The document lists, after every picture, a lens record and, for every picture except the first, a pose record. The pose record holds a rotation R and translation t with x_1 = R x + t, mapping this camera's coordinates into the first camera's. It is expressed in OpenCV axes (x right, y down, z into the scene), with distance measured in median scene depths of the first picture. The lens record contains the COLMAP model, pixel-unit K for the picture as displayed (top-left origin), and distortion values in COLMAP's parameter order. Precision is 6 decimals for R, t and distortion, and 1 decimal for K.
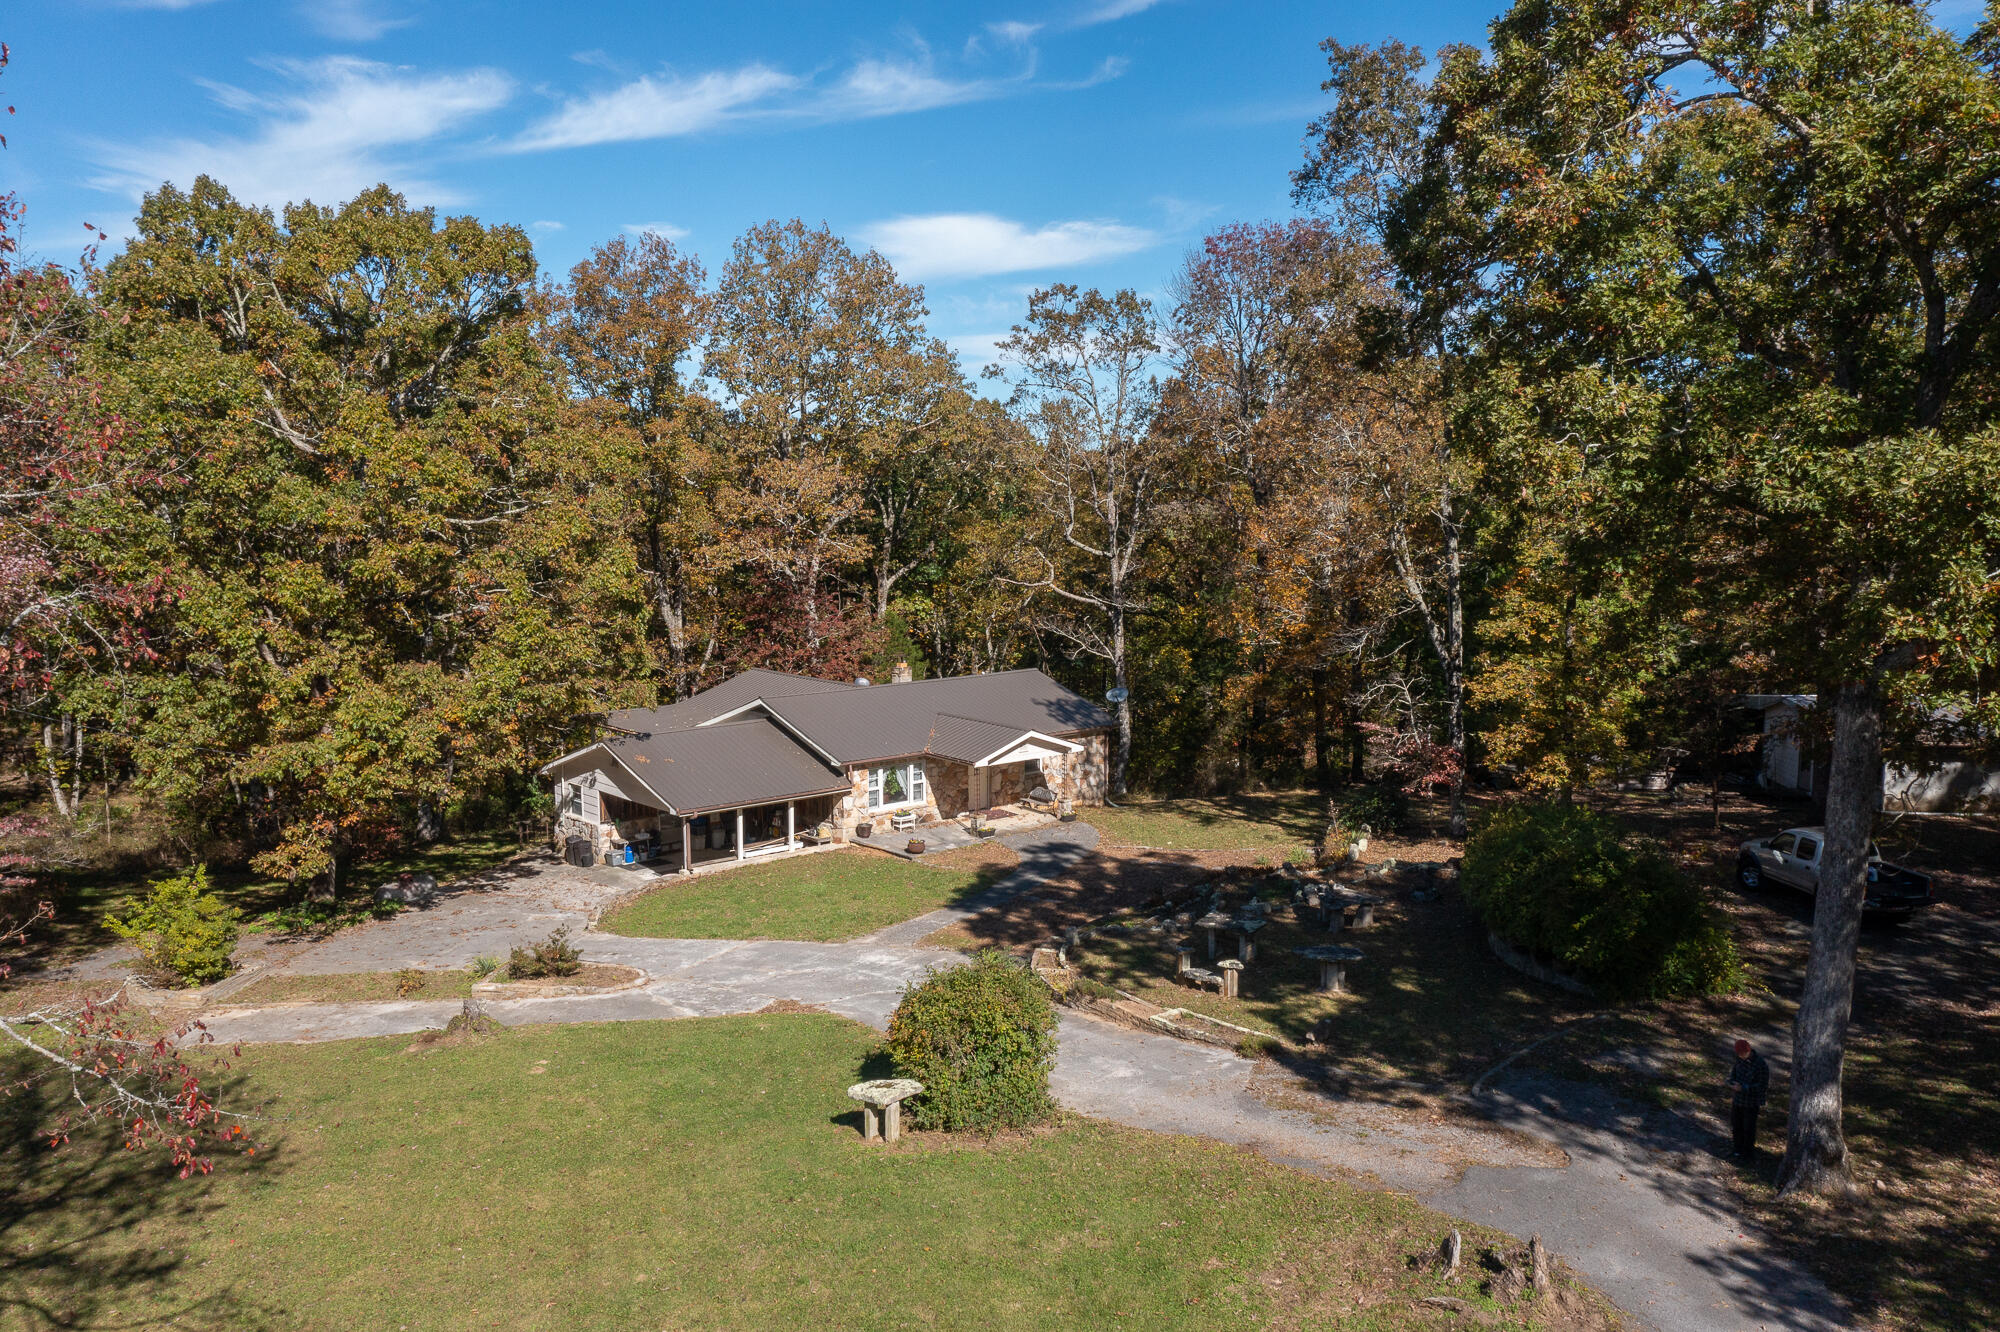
lens RADIAL K [[1600.4, 0, 1000.0], [0, 1600.4, 666.0], [0, 0, 1]] dist [-0.003756, 0.005057]
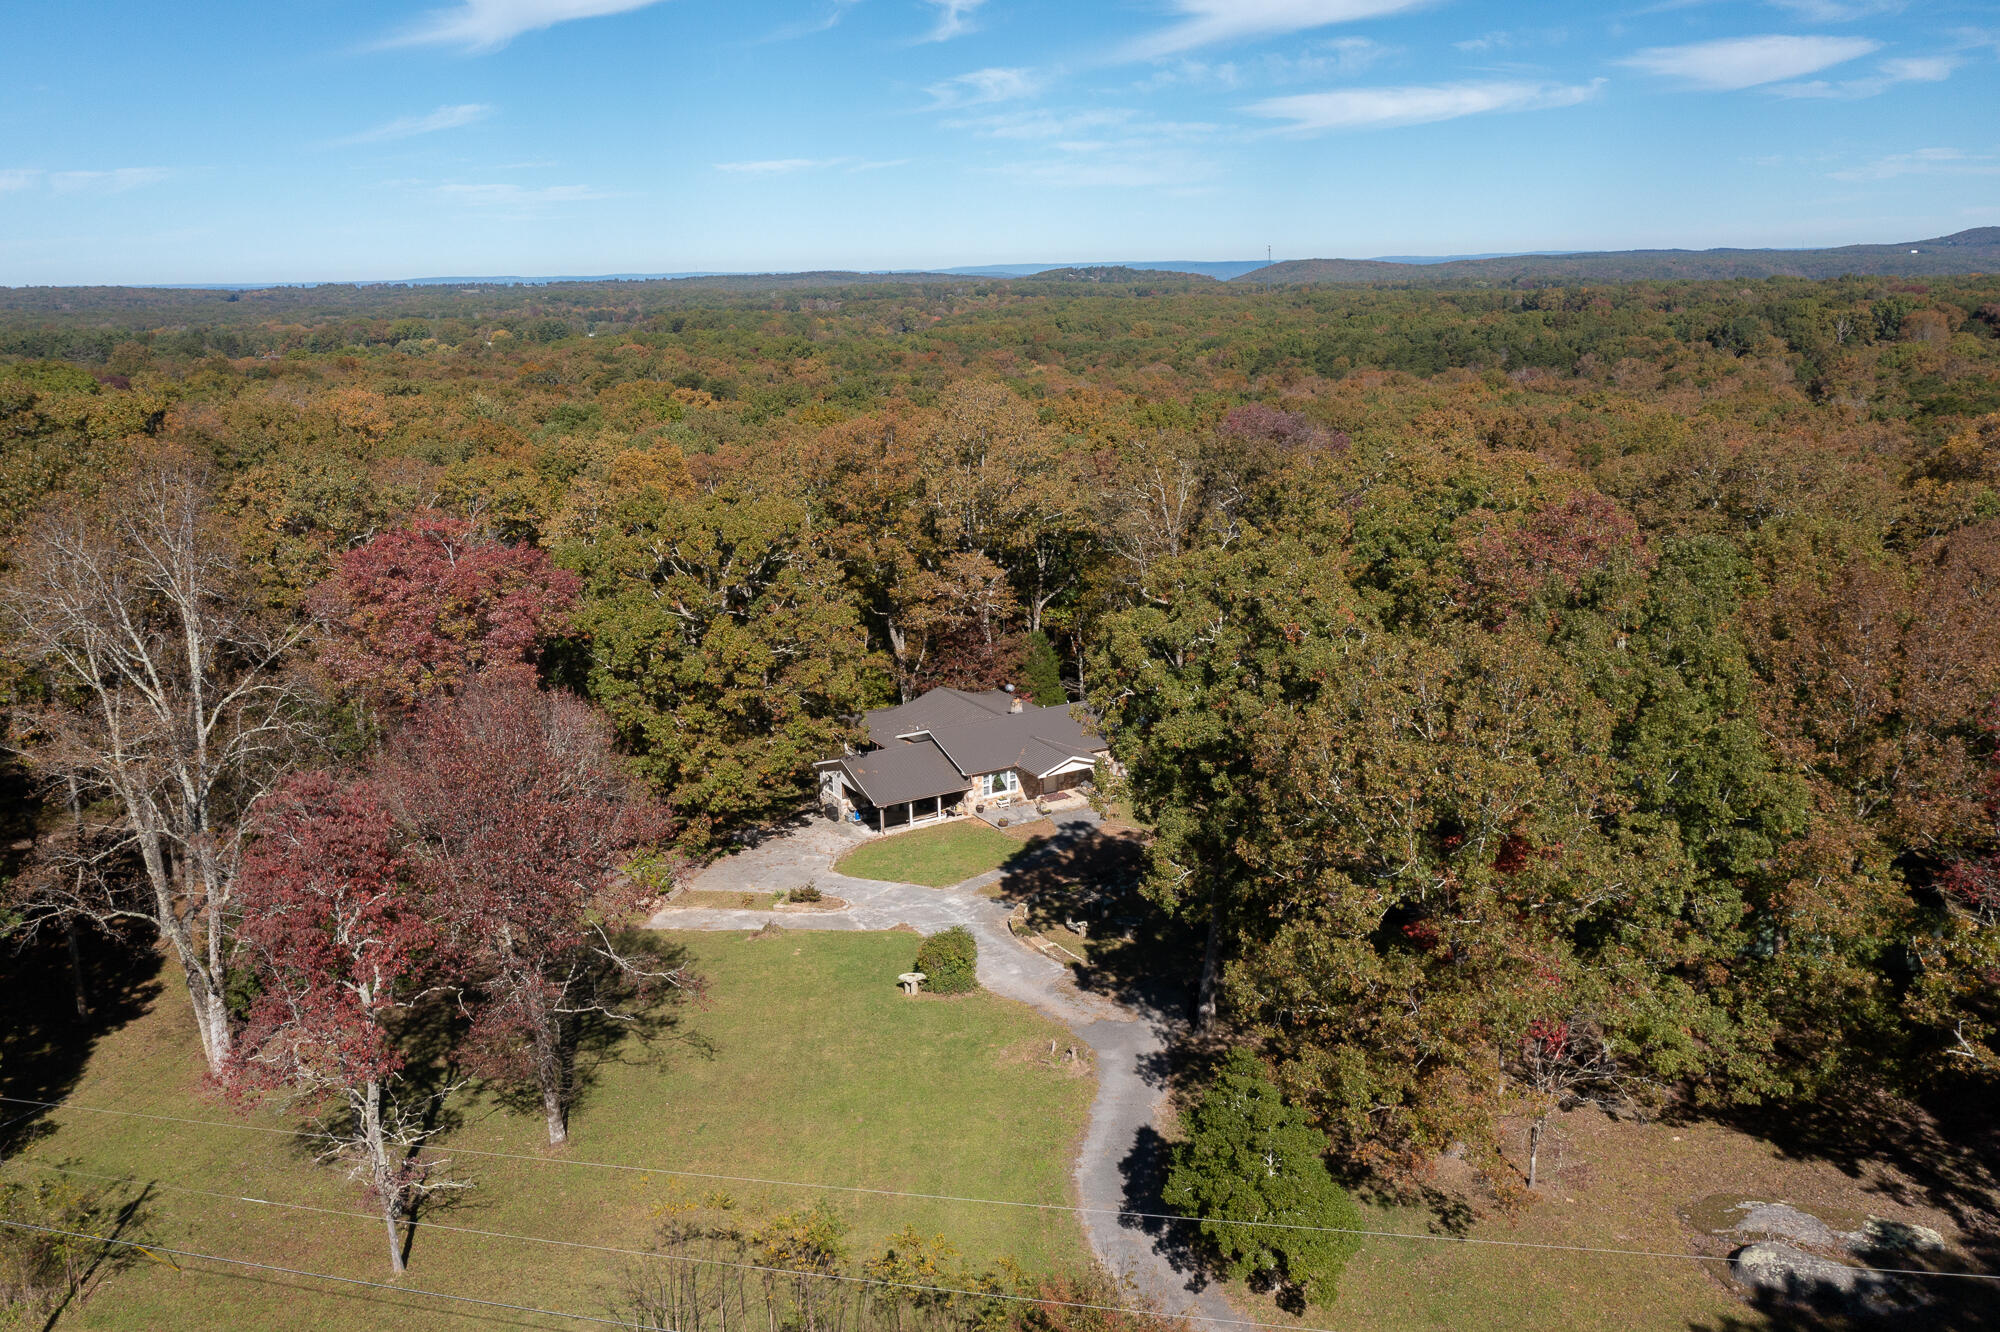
lens RADIAL K [[1600.4, 0, 1000.0], [0, 1600.4, 666.0], [0, 0, 1]] dist [-0.003756, 0.005057]
pose [[0.981422, 0.026873, -0.189970, 0.284553], [-0.001051, 0.990880, 0.134741, -0.309815], [0.191858, -0.132039, 0.972500, -0.768972]]
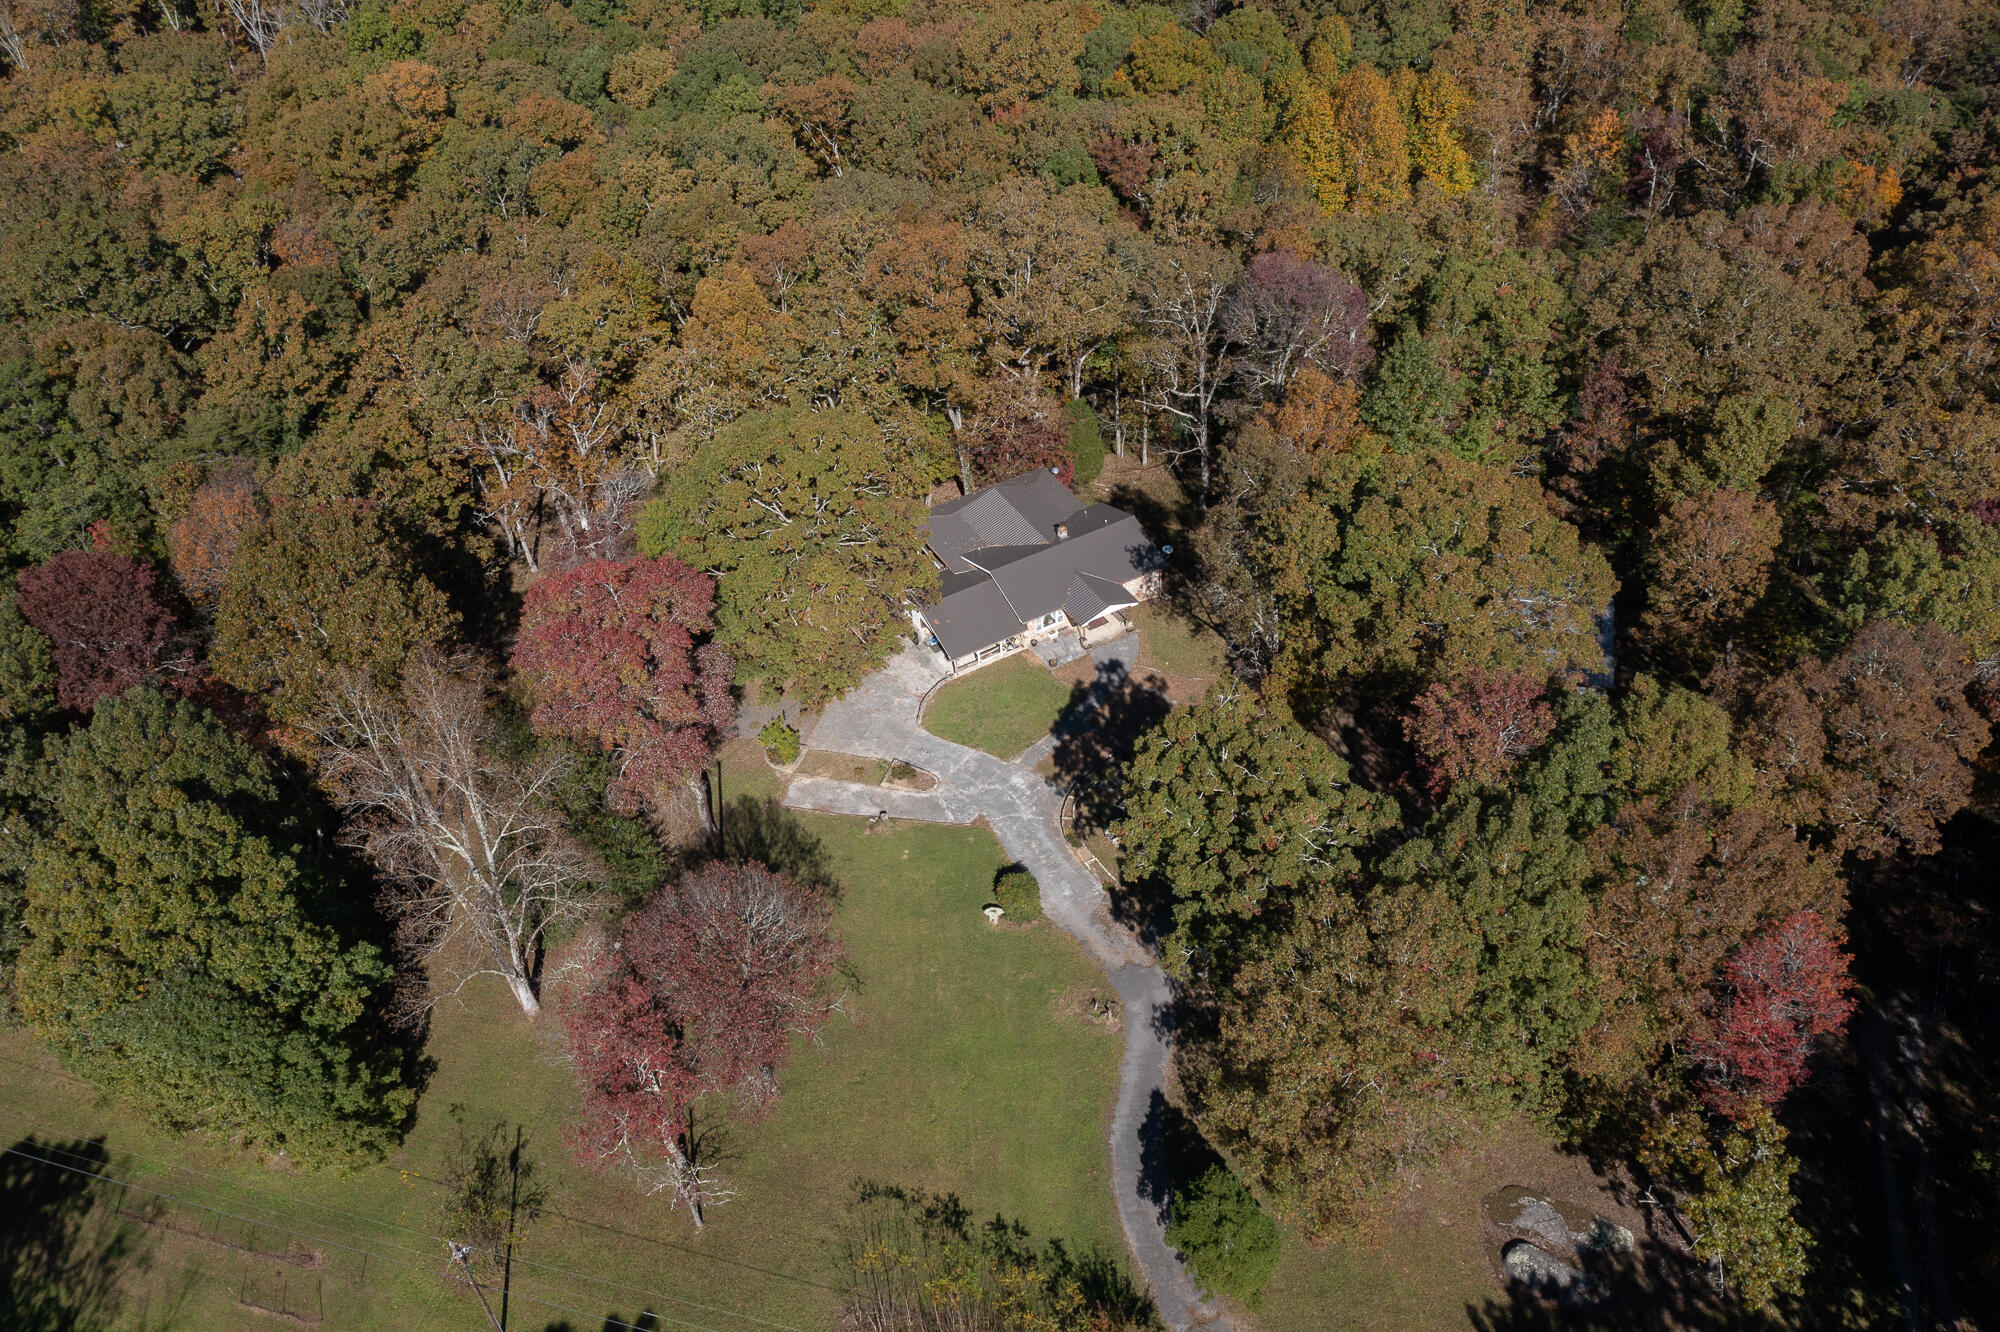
lens RADIAL K [[1567.7, 0, 1000.0], [0, 1567.7, 666.0], [0, 0, 1]] dist [-0.010693, -0.003893]
pose [[0.978983, 0.098268, -0.178707, 0.271652], [0.022505, 0.818854, 0.573561, -1.158510], [0.202698, -0.565528, 0.799432, -0.818004]]
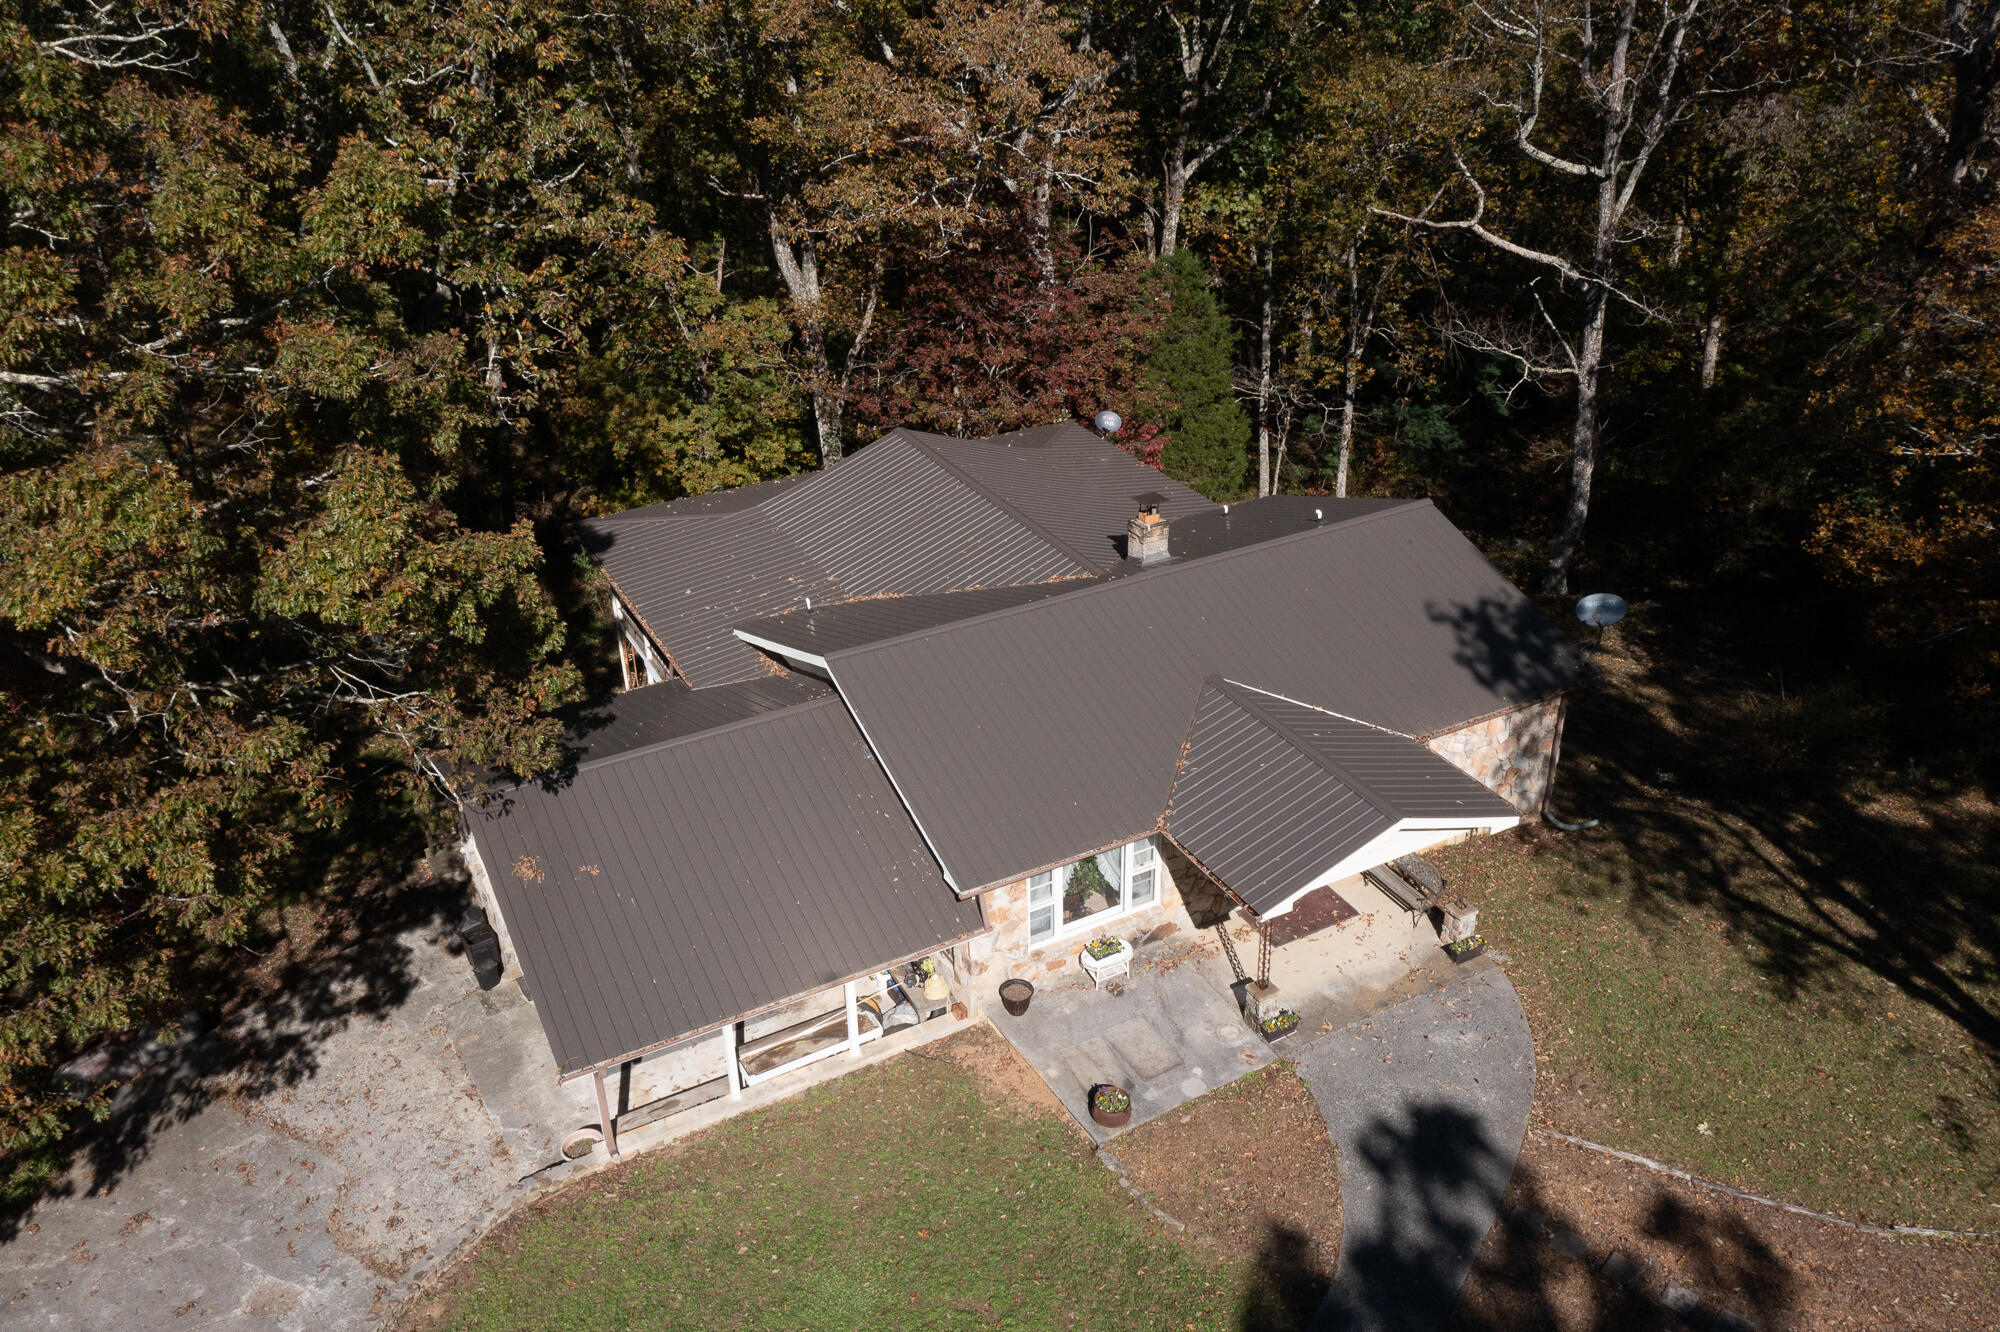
lens RADIAL K [[1600.4, 0, 1000.0], [0, 1600.4, 666.0], [0, 0, 1]] dist [-0.003756, 0.005057]
pose [[0.975417, 0.089256, -0.201483, -0.003375], [-0.006839, 0.926123, 0.377159, -0.165004], [0.220261, -0.366509, 0.903967, 0.613557]]
